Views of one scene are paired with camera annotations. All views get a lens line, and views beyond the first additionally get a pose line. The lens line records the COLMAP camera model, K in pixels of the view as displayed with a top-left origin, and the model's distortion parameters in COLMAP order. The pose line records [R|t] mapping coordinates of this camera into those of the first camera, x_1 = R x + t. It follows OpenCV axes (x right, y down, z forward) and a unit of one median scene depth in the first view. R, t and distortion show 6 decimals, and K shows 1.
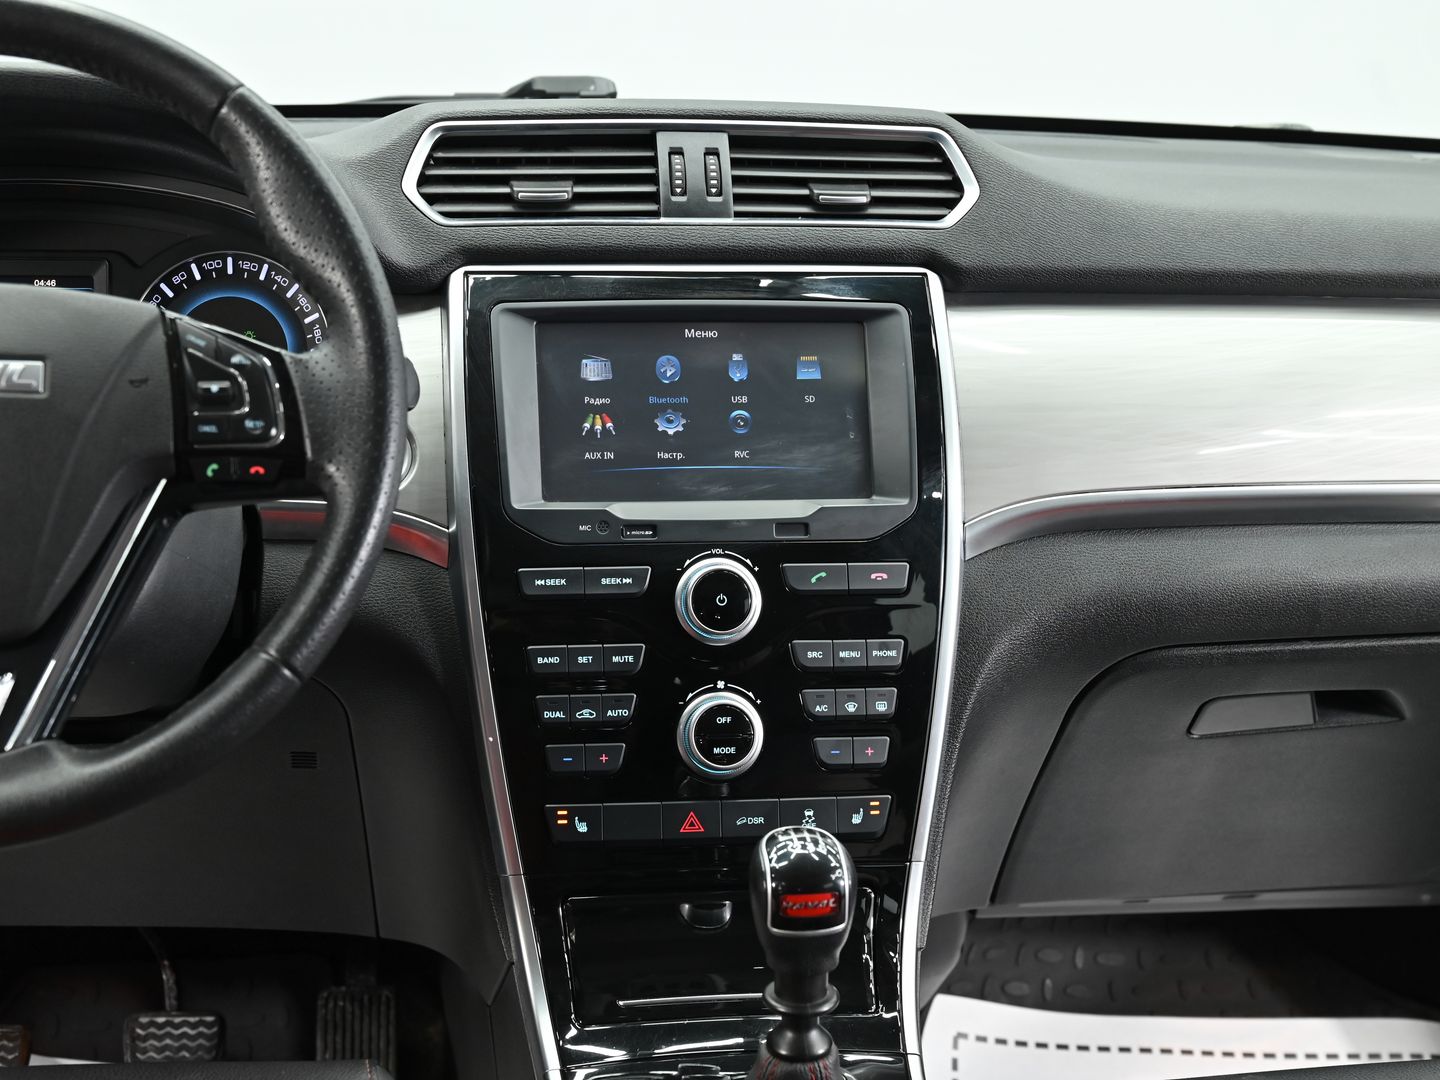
lens RADIAL K [[2368.7, 0, 718.6], [0, 2368.7, 537.2], [0, 0, 1]] dist [-0.019369, 0.000000]
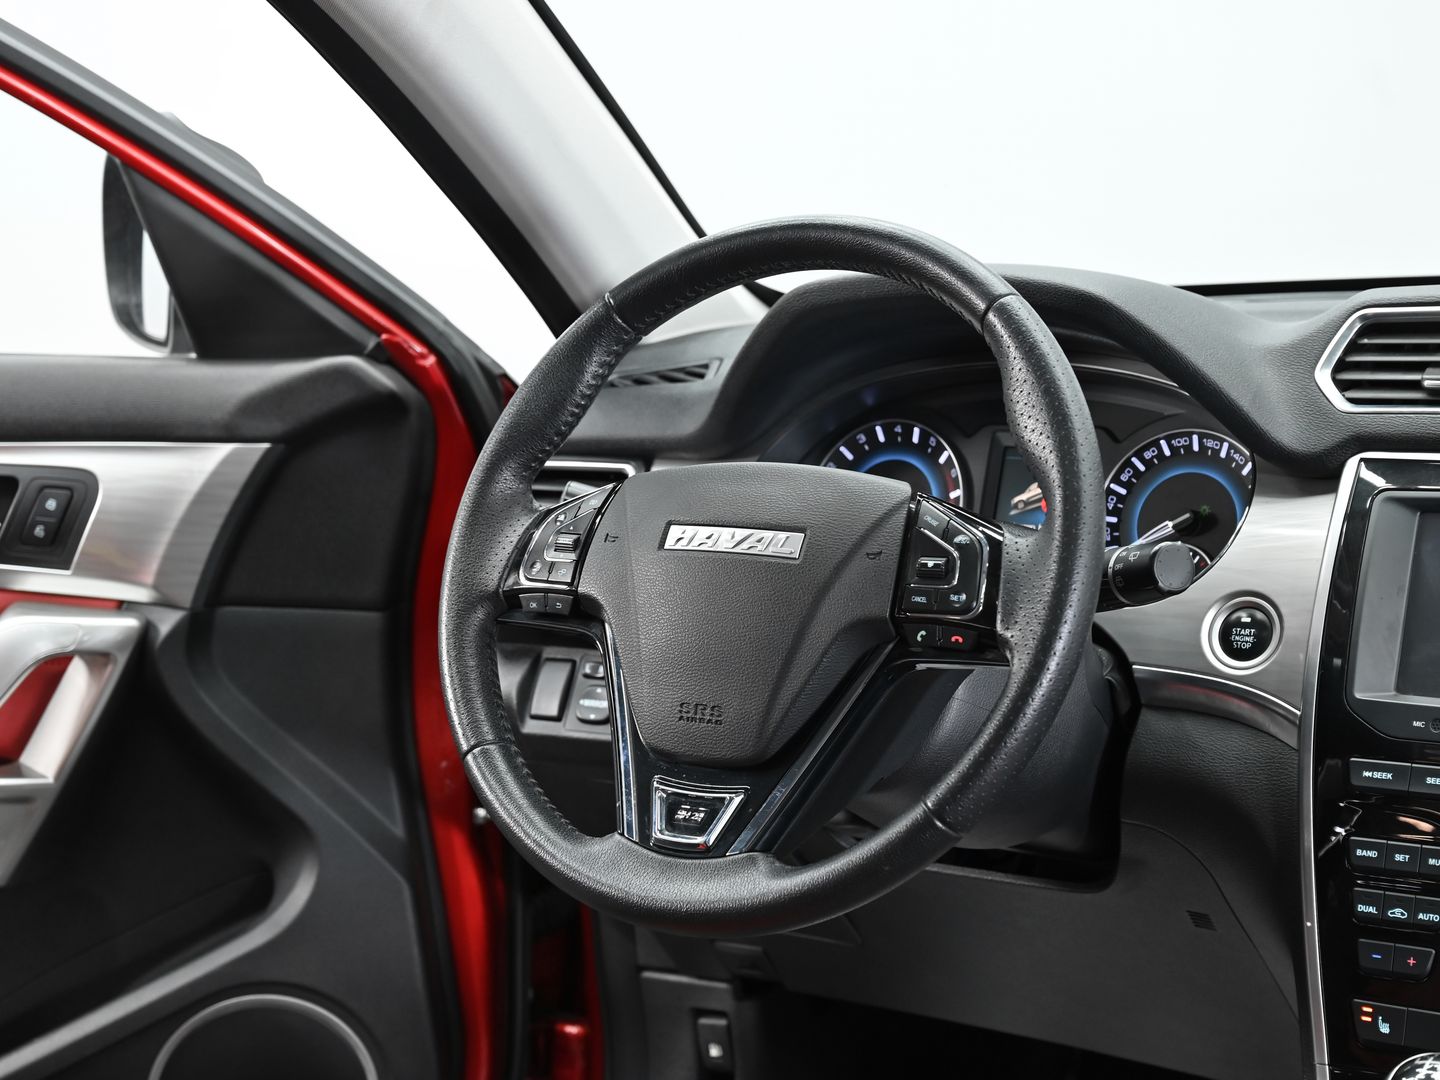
lens RADIAL K [[2538.3, 0, 752.4], [0, 2538.3, 543.3], [0, 0, 1]] dist [-0.022605, 0.000000]
pose [[0.752854, 0.056064, -0.655795, 0.403403], [-0.089375, 0.995845, -0.017468, -0.034146], [0.652091, 0.071762, 0.754737, 0.022021]]
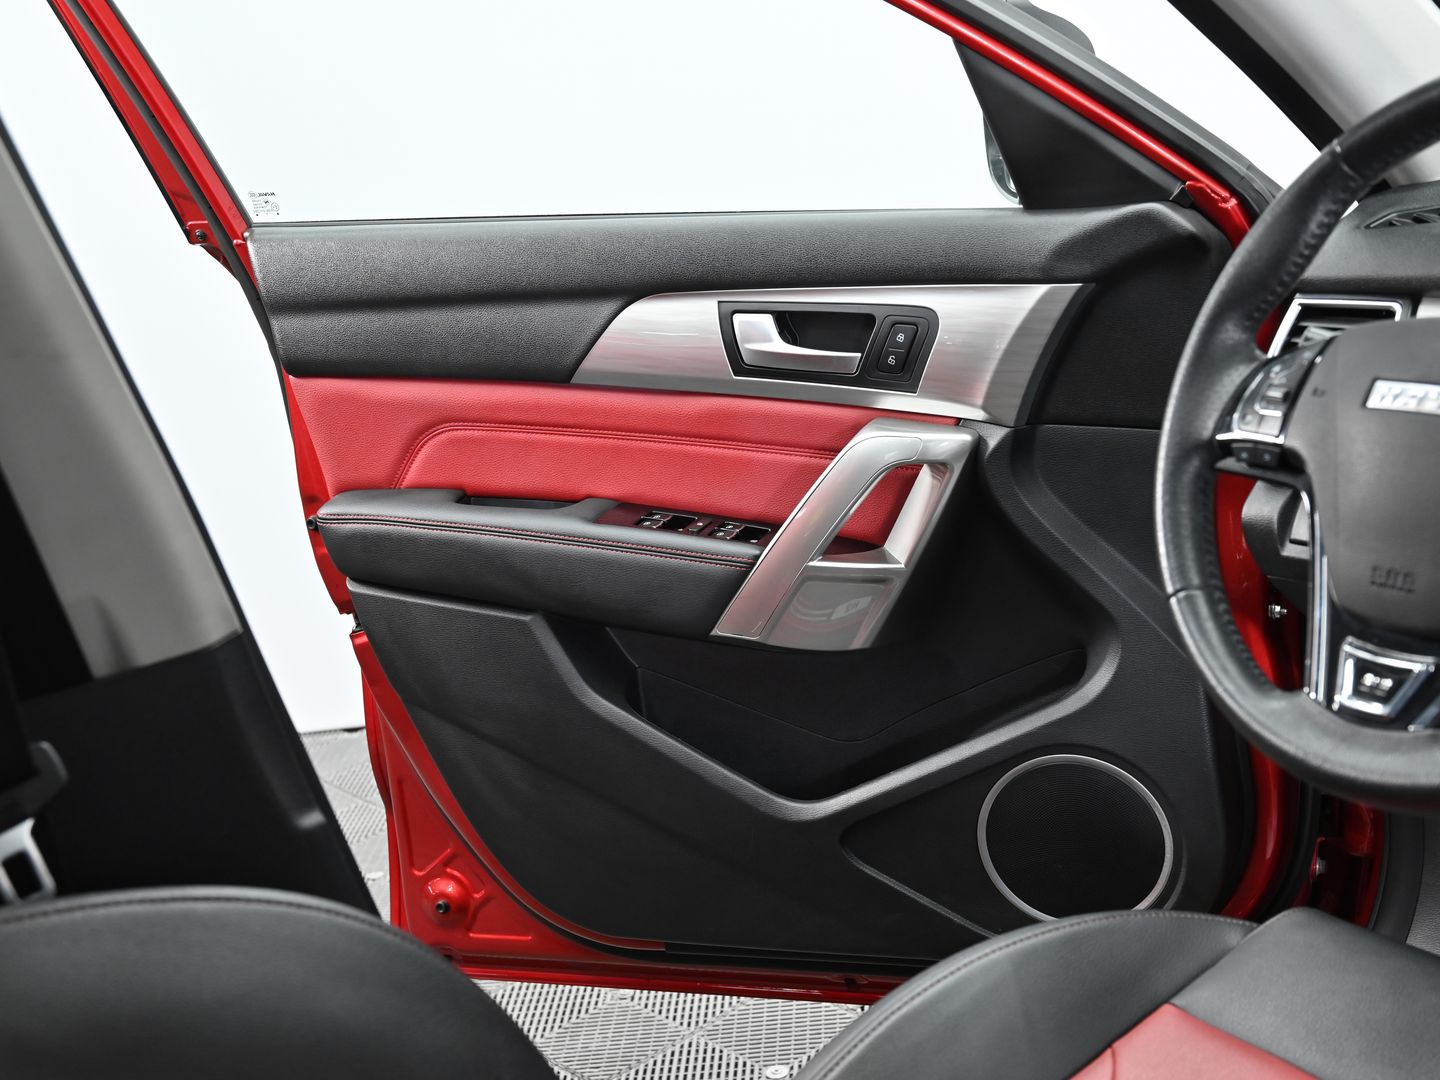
lens RADIAL K [[1861.6, 0, 721.7], [0, 1861.6, 543.3], [0, 0, 1]] dist [0.008364, 0.000000]
pose [[0.370589, 0.161364, -0.914672, 0.293163], [-0.081980, 0.986632, 0.140844, -0.075046], [0.925172, 0.022790, 0.378863, 0.254888]]
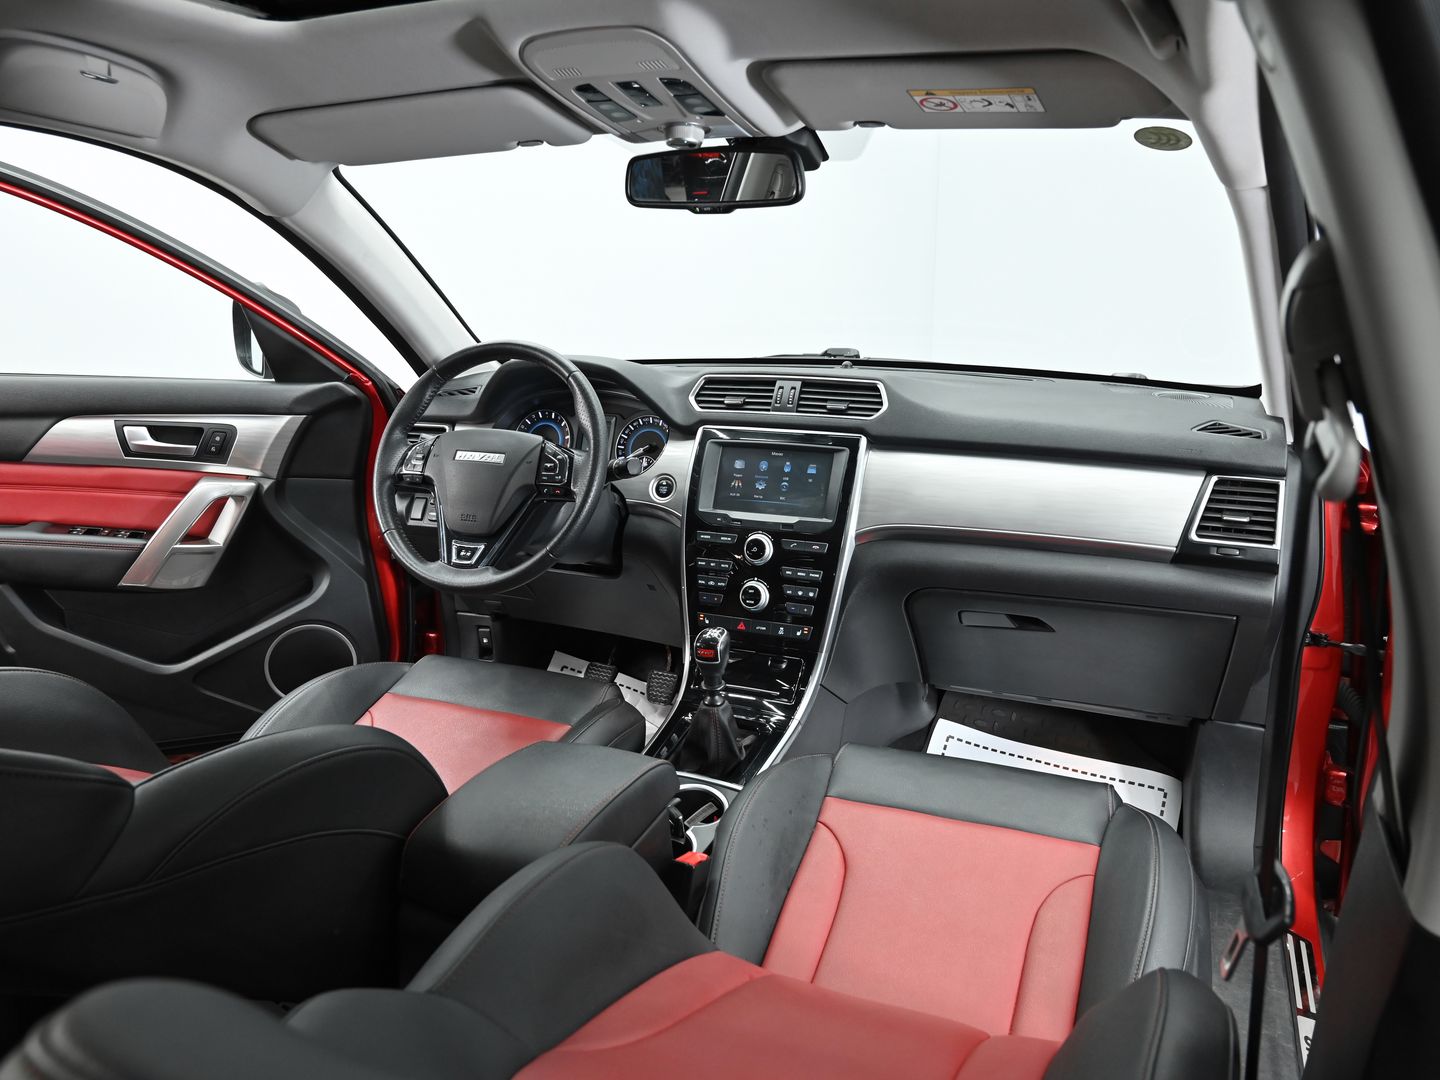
lens RADIAL K [[1041.7, 0, 711.7], [0, 1041.7, 539.1], [0, 0, 1]] dist [-0.010063, 0.003042]
pose [[0.858568, 0.105341, -0.501762, 0.553994], [-0.088165, 0.994421, 0.057910, -0.050768], [0.505063, -0.005482, 0.863065, -0.098190]]
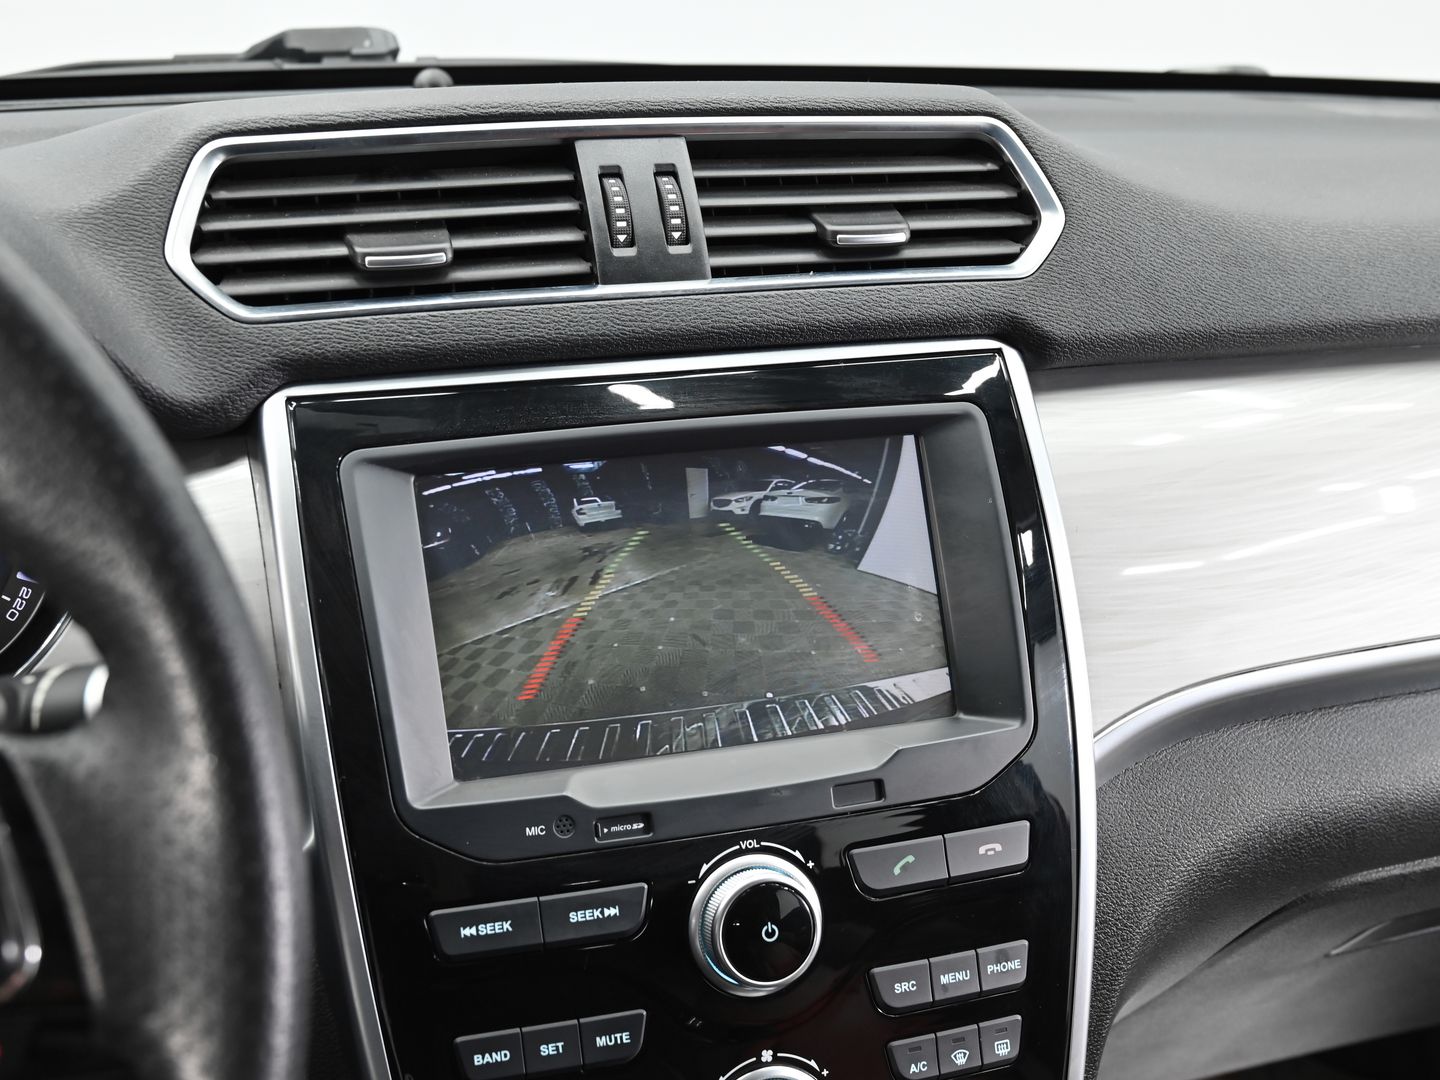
lens RADIAL K [[1861.6, 0, 653.5], [0, 1861.6, 572.3], [0, 0, 1]] dist [0.008364, 0.000000]
pose [[0.984731, -0.070928, 0.158979, -0.093507], [0.052424, 0.991664, 0.117707, -0.118153], [-0.166002, -0.107575, 0.980240, 0.518469]]
